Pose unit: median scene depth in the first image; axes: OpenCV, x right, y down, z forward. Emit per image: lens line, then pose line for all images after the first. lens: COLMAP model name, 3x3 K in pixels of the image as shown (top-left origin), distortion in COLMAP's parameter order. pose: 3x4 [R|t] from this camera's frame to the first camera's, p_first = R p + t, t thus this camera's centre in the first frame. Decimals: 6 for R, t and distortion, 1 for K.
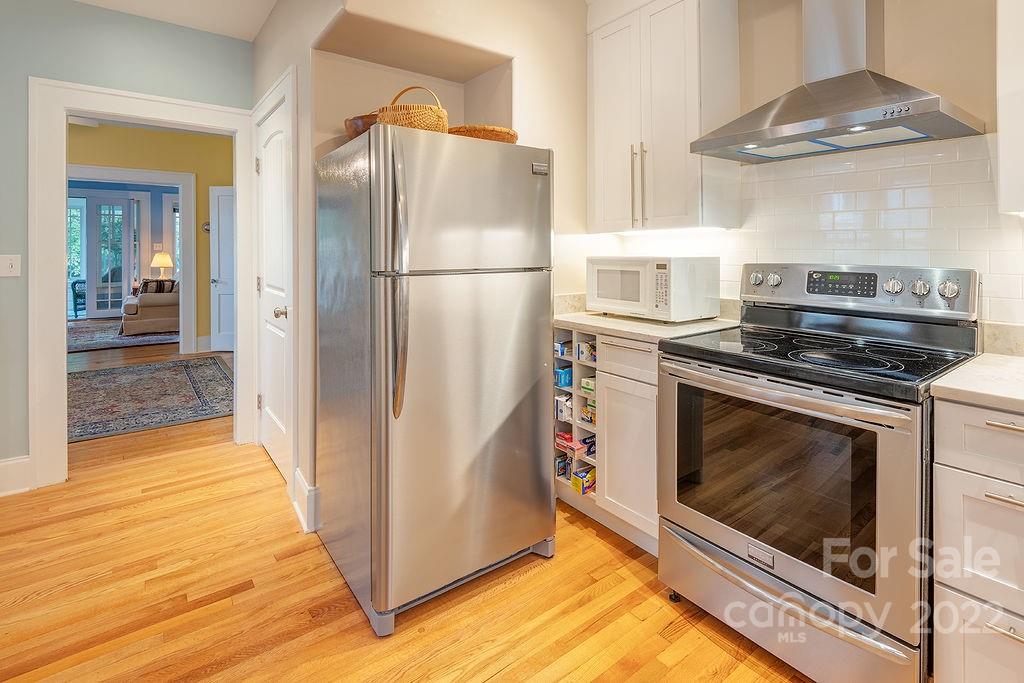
lens RADIAL K [[495.4, 0, 514.5], [0, 495.4, 249.5], [0, 0, 1]] dist [0.011662, -0.000373]
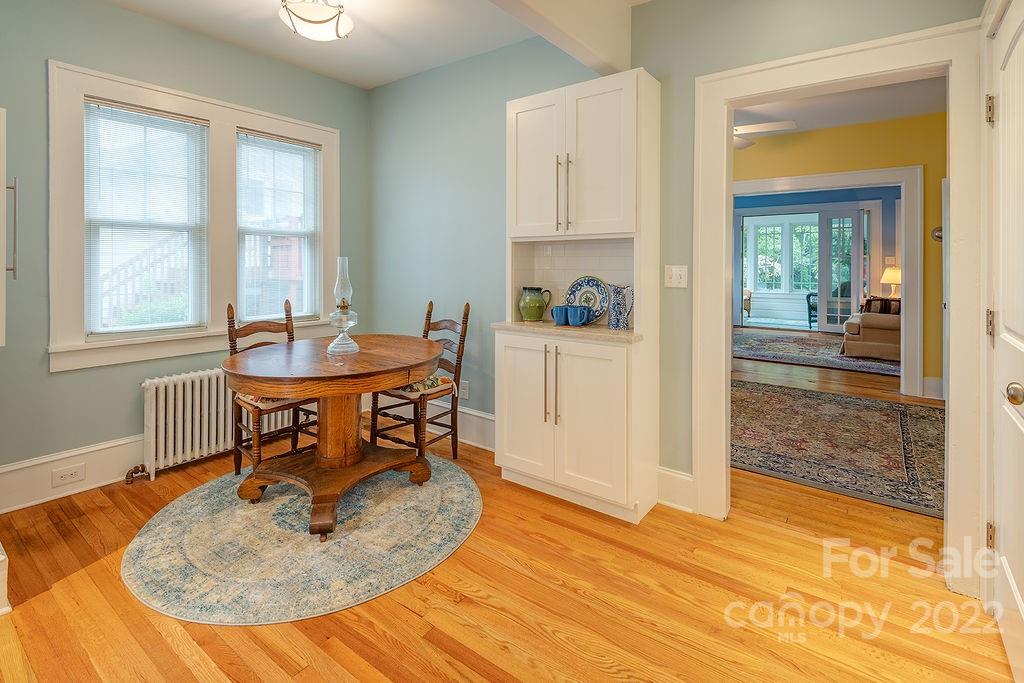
lens RADIAL K [[496.5, 0, 509.0], [0, 496.5, 263.9], [0, 0, 1]] dist [-0.002246, -0.000531]
pose [[0.262167, 0.006168, -0.965003, -0.054993], [-0.007278, 0.999964, 0.004414, 0.001718], [0.964995, 0.005866, 0.262203, 0.149153]]
